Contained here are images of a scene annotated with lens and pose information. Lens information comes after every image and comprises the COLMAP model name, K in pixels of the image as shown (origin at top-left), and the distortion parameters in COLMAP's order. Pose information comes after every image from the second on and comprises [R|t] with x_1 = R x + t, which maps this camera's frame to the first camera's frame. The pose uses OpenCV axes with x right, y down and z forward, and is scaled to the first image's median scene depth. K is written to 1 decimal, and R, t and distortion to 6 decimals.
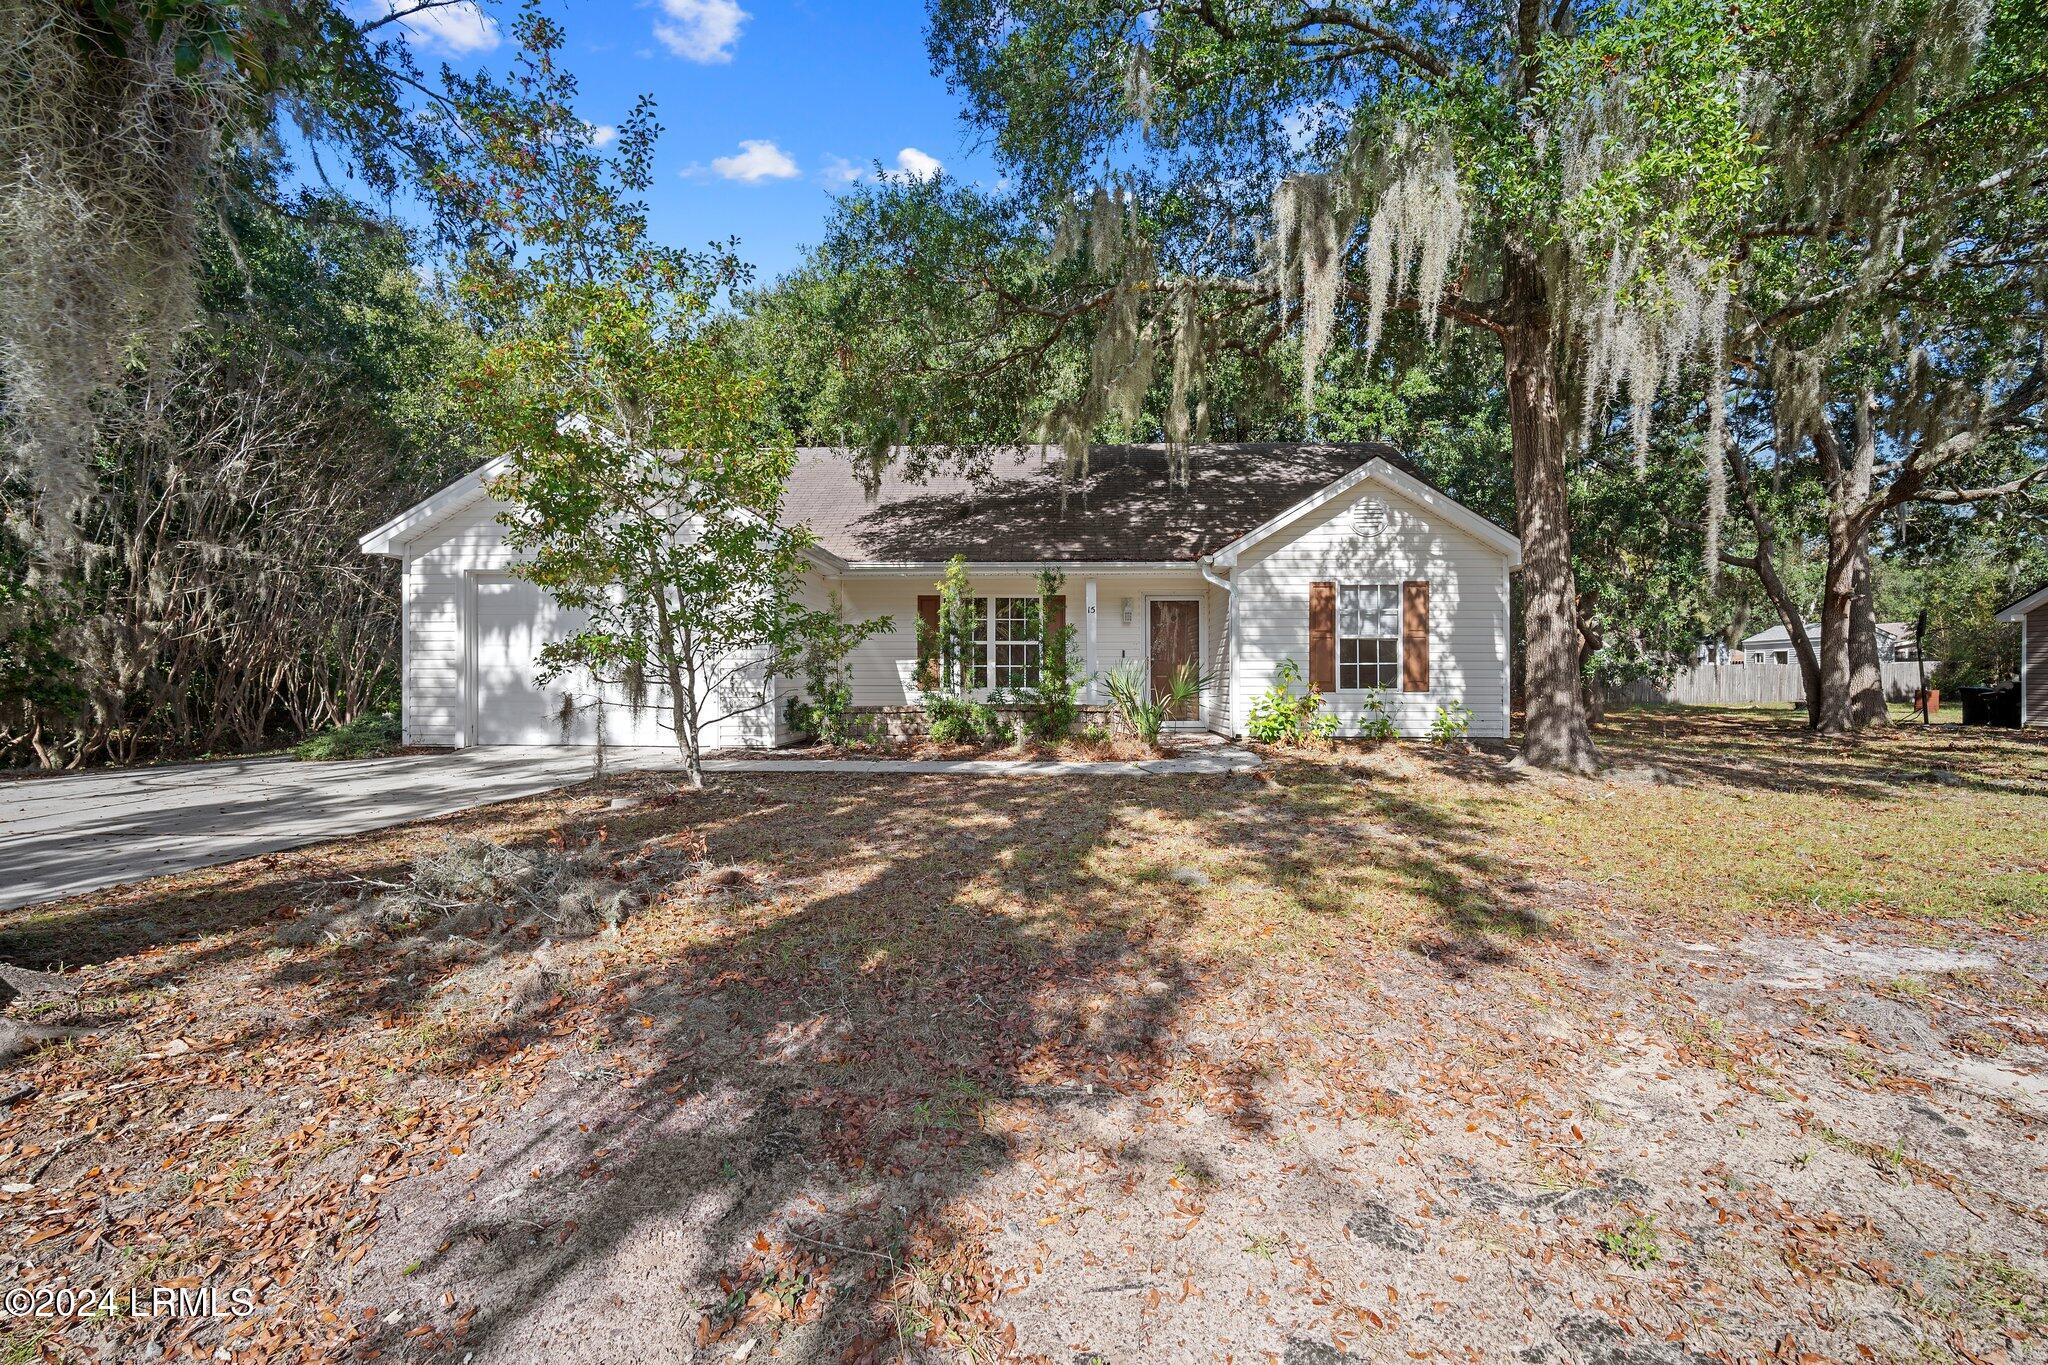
lens RADIAL K [[912.7, 0, 1027.8], [0, 912.7, 669.2], [0, 0, 1]] dist [0.001156, 0.000063]
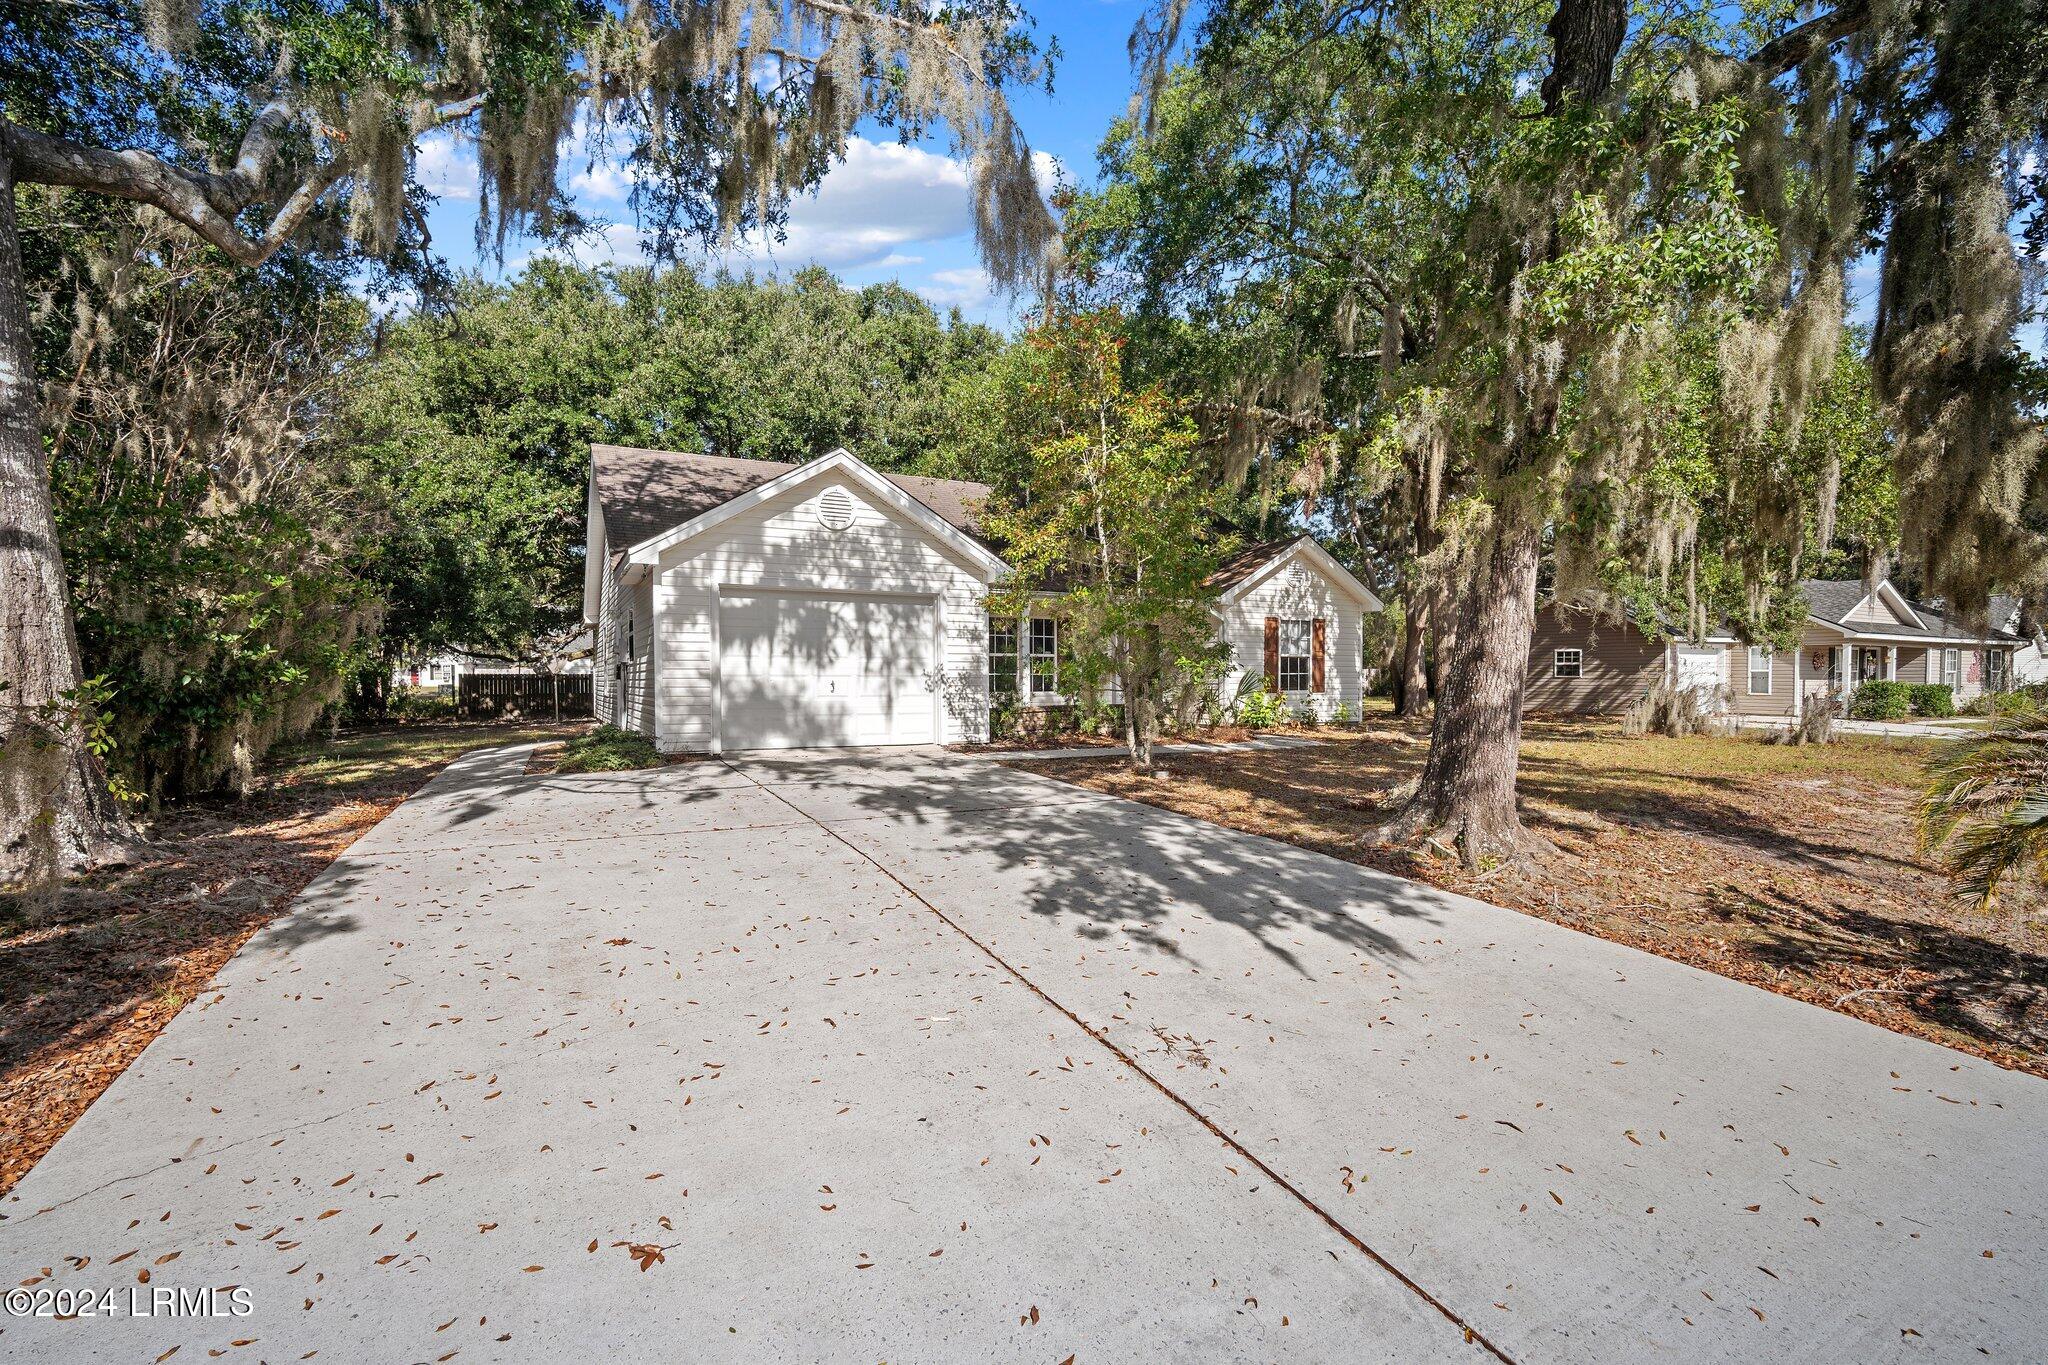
lens RADIAL K [[912.7, 0, 1023.2], [0, 912.7, 685.6], [0, 0, 1]] dist [0.001156, 0.000063]
pose [[0.873205, -0.004610, 0.487332, -0.739425], [-0.004234, 0.999846, 0.017045, -0.010132], [-0.487335, -0.016948, 0.873050, -0.077768]]
